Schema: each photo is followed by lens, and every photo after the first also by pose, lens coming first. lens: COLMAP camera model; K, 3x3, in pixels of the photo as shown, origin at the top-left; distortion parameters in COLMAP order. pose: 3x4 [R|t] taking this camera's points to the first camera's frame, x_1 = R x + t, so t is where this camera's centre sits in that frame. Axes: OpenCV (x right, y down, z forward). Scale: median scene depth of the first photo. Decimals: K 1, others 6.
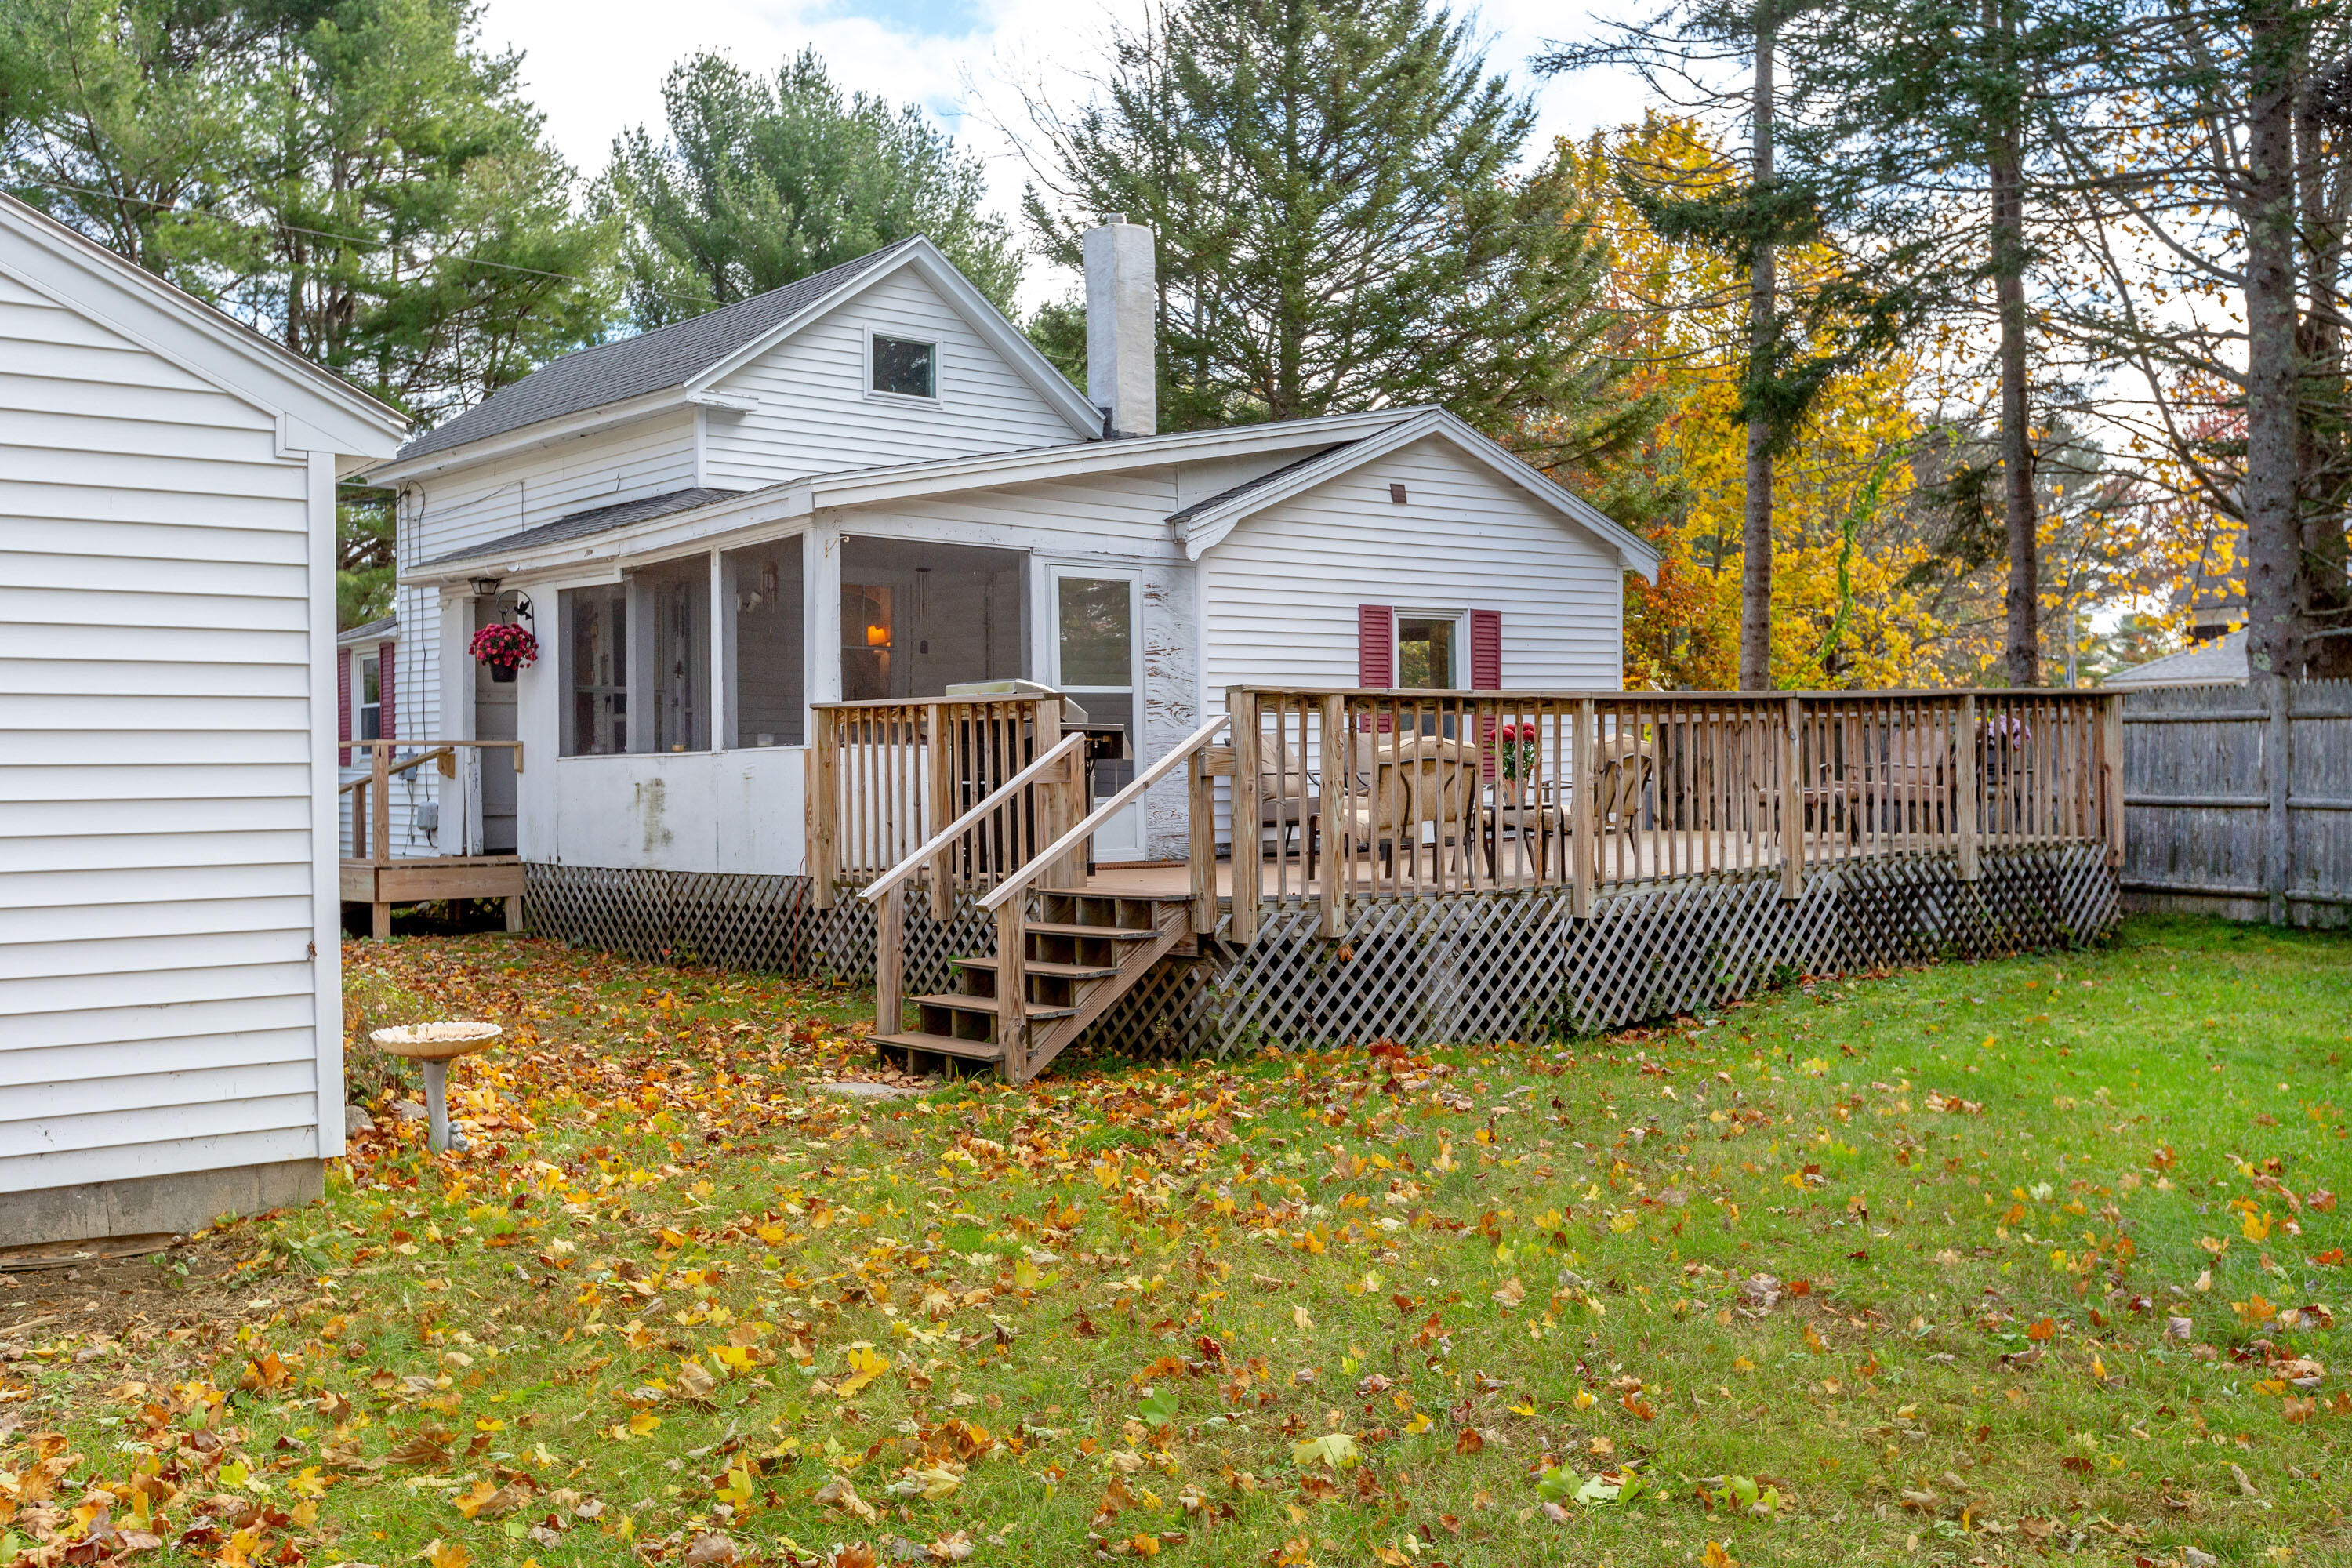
lens RADIAL K [[2165.3, 0, 1151.3], [0, 2165.3, 775.7], [0, 0, 1]] dist [-0.021137, 0.000000]
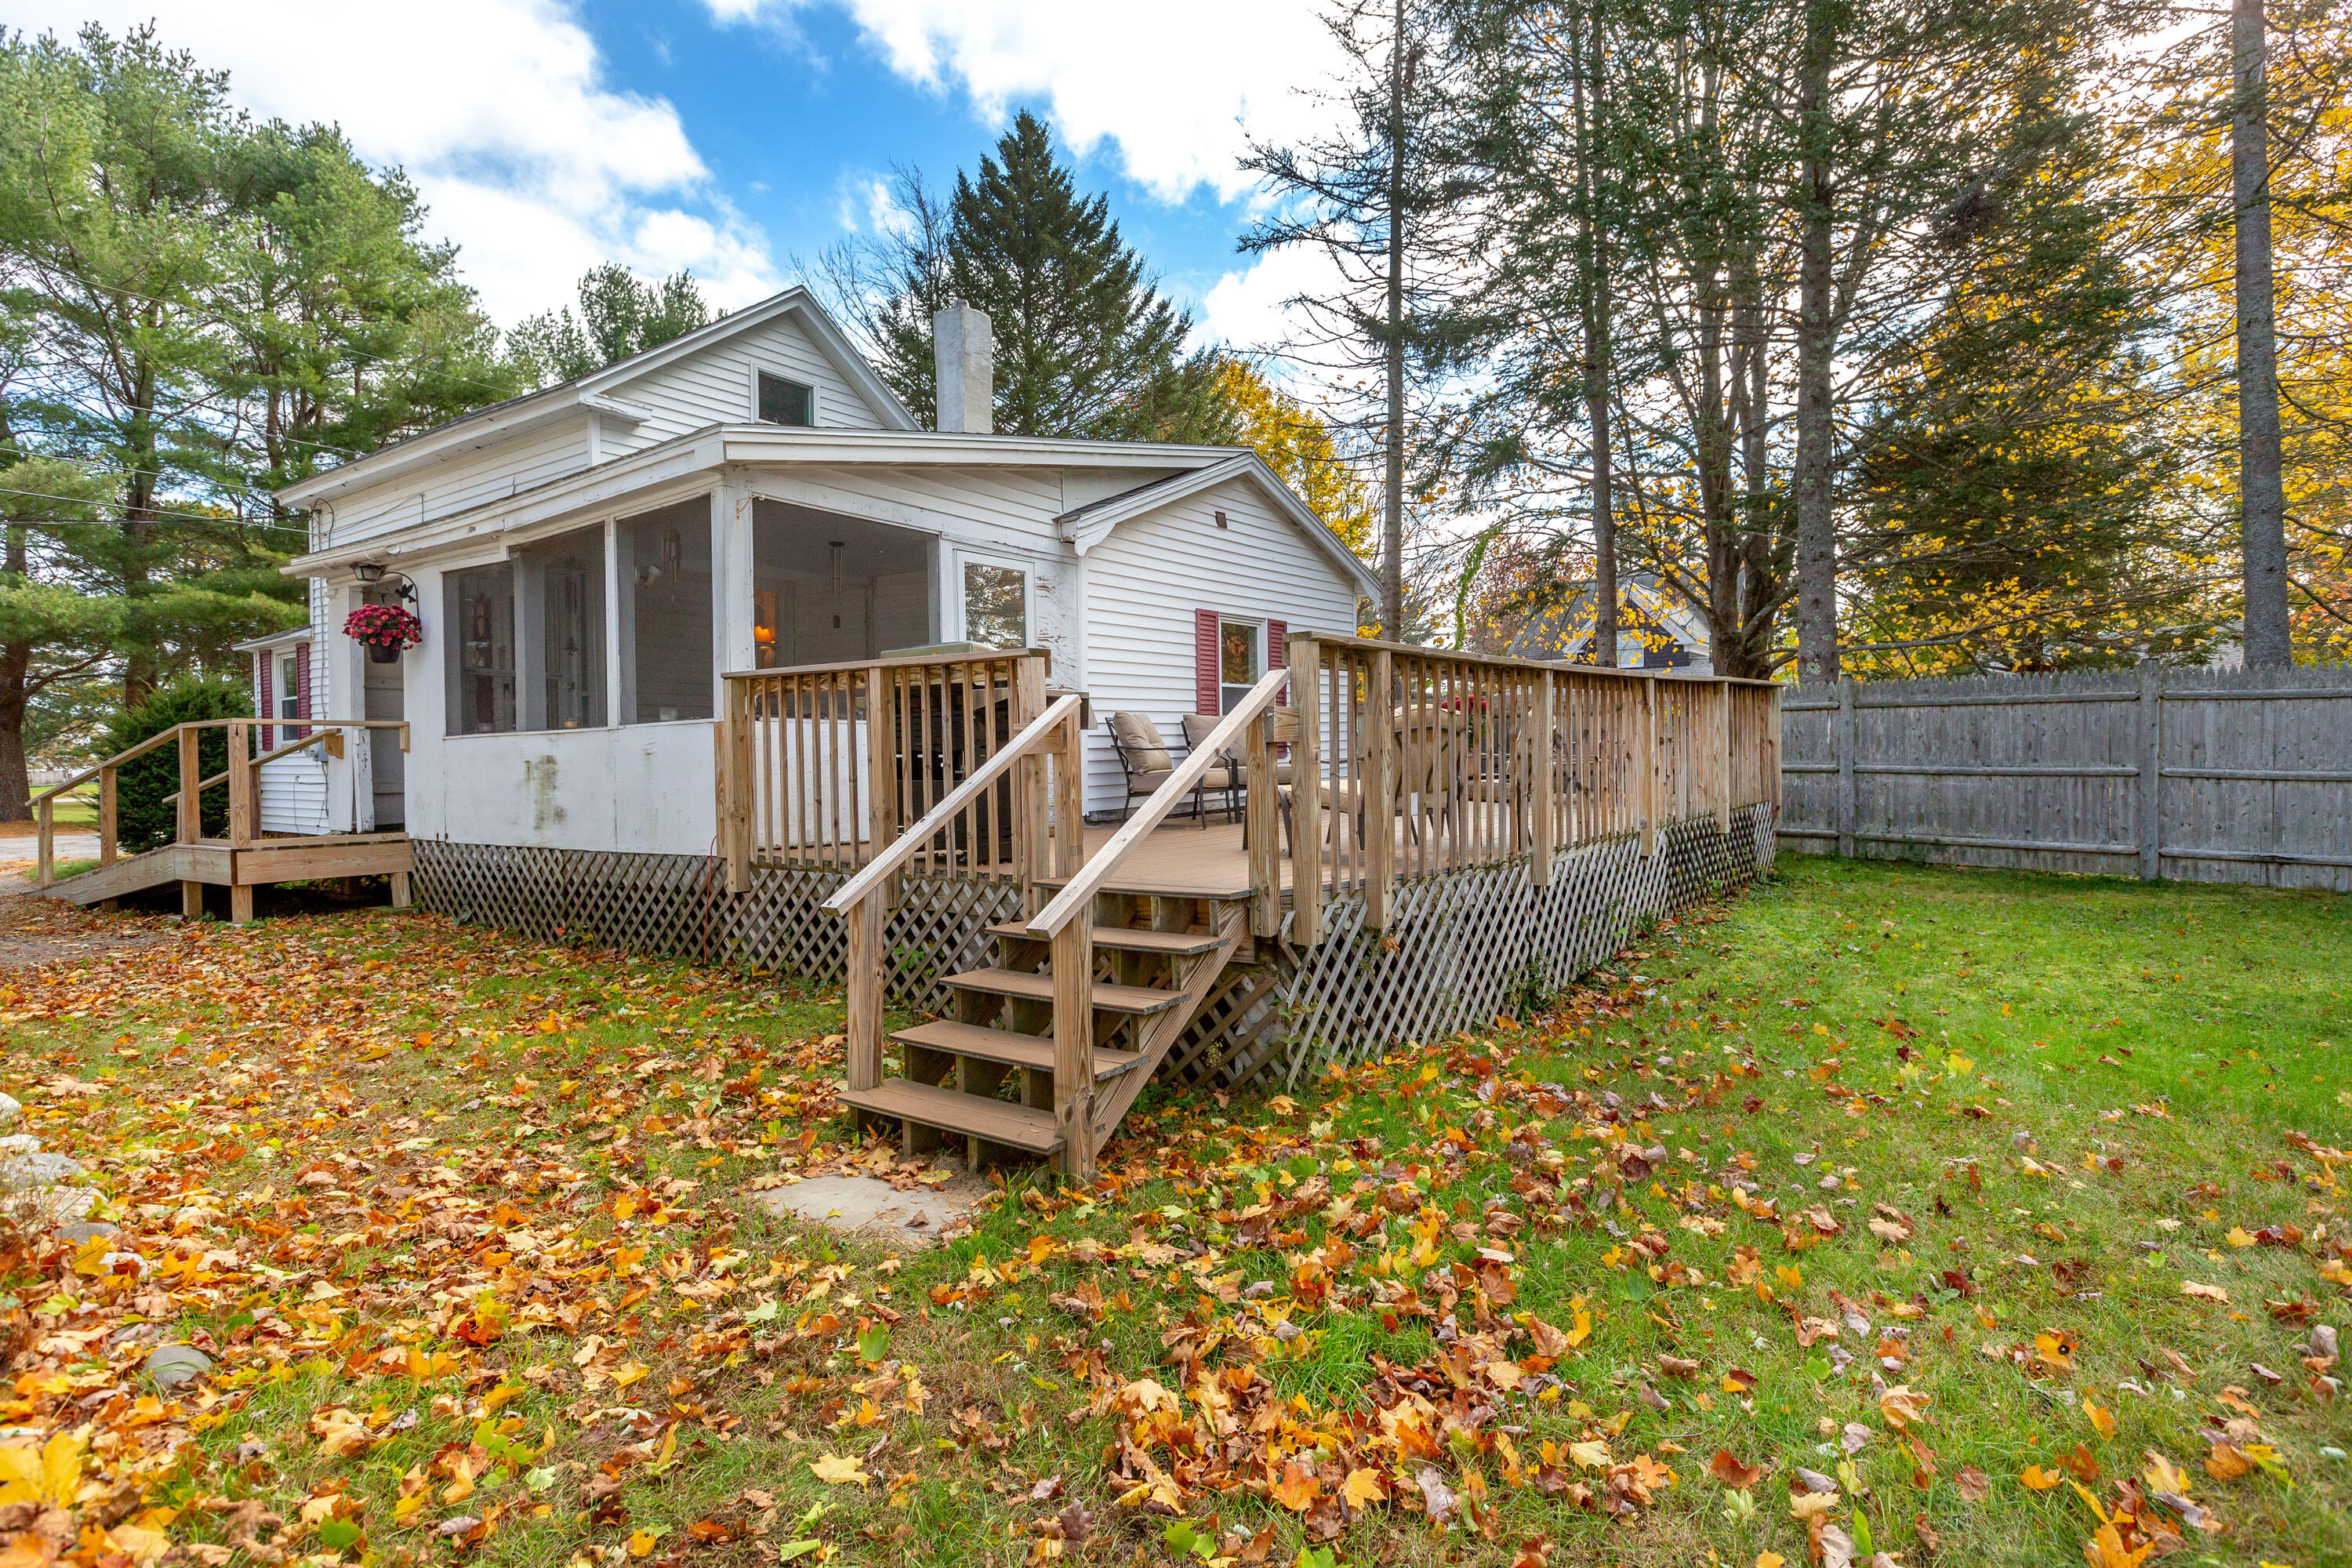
lens RADIAL K [[1192.4, 0, 1180.9], [0, 1192.4, 770.8], [0, 0, 1]] dist [0.005575, 0.002549]
pose [[0.970479, -0.008125, 0.241049, -0.081132], [0.005748, 0.999928, 0.010564, 0.004171], [-0.241118, -0.008867, 0.970455, 0.408083]]
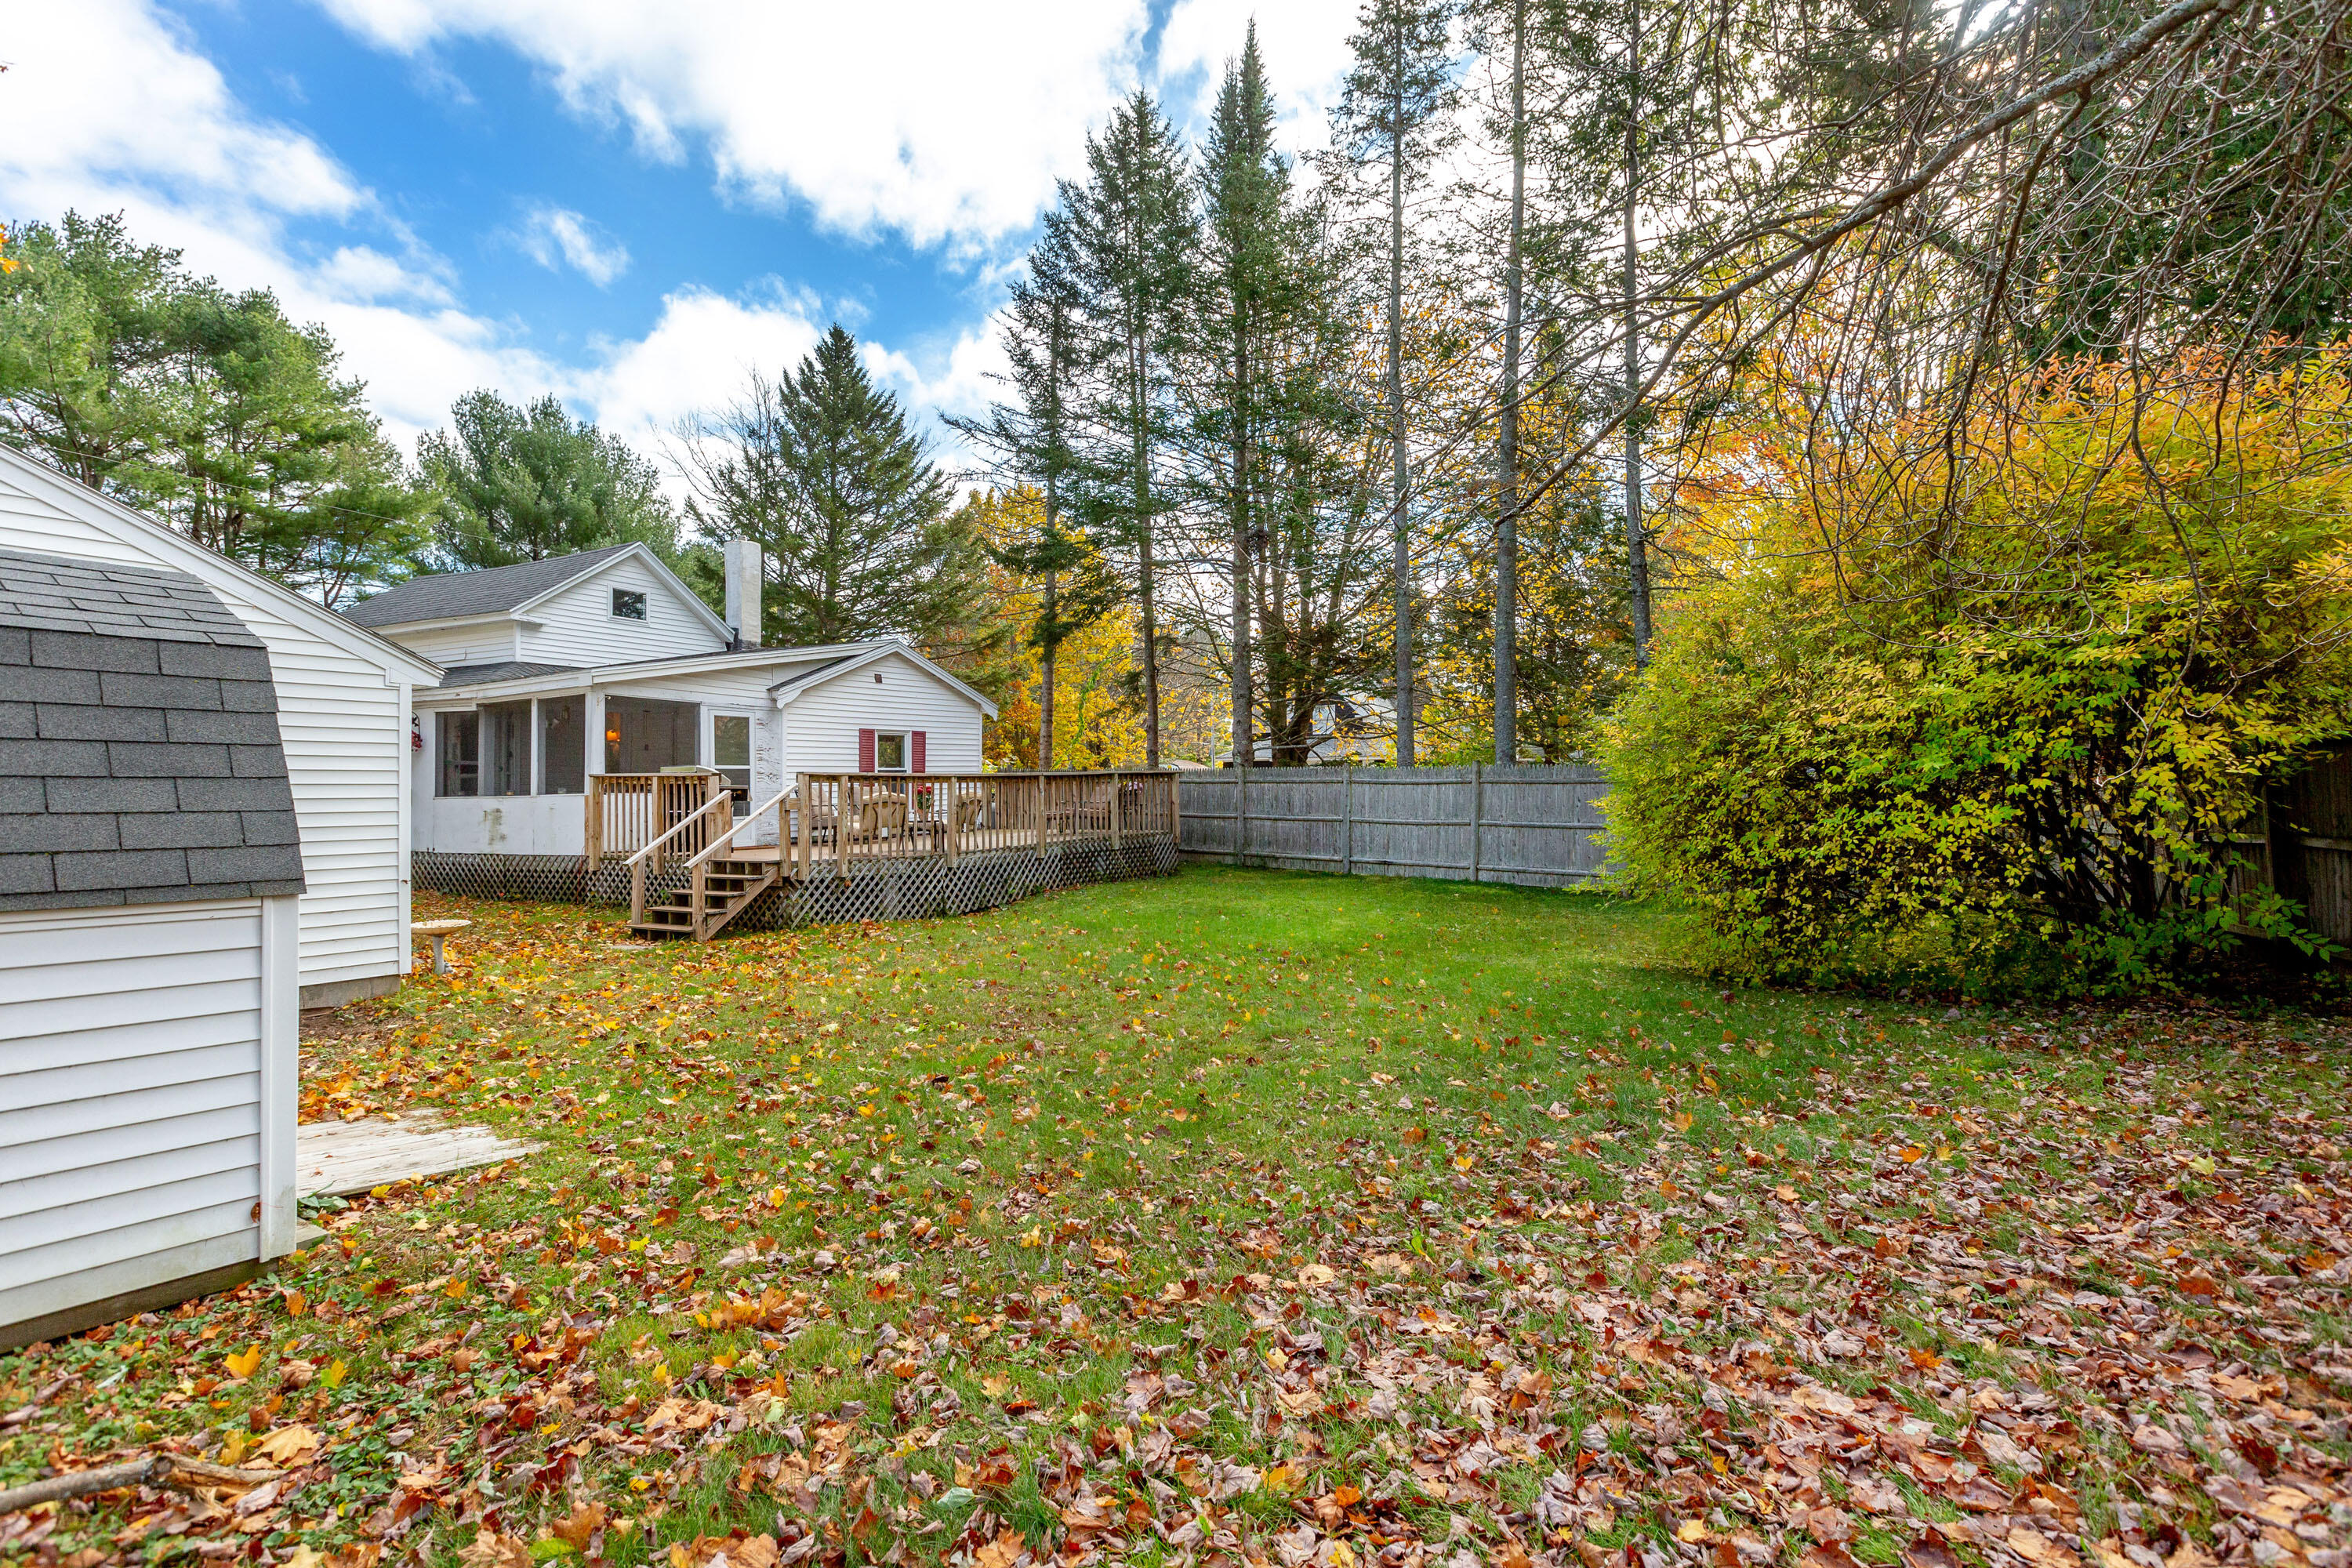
lens RADIAL K [[1112.3, 0, 1203.5], [0, 1112.3, 761.9], [0, 0, 1]] dist [-0.006047, 0.001310]
pose [[0.925401, 0.013751, 0.378740, -0.010406], [-0.001379, 0.999457, -0.032919, -0.009414], [-0.378987, 0.029941, 0.924918, -0.217000]]
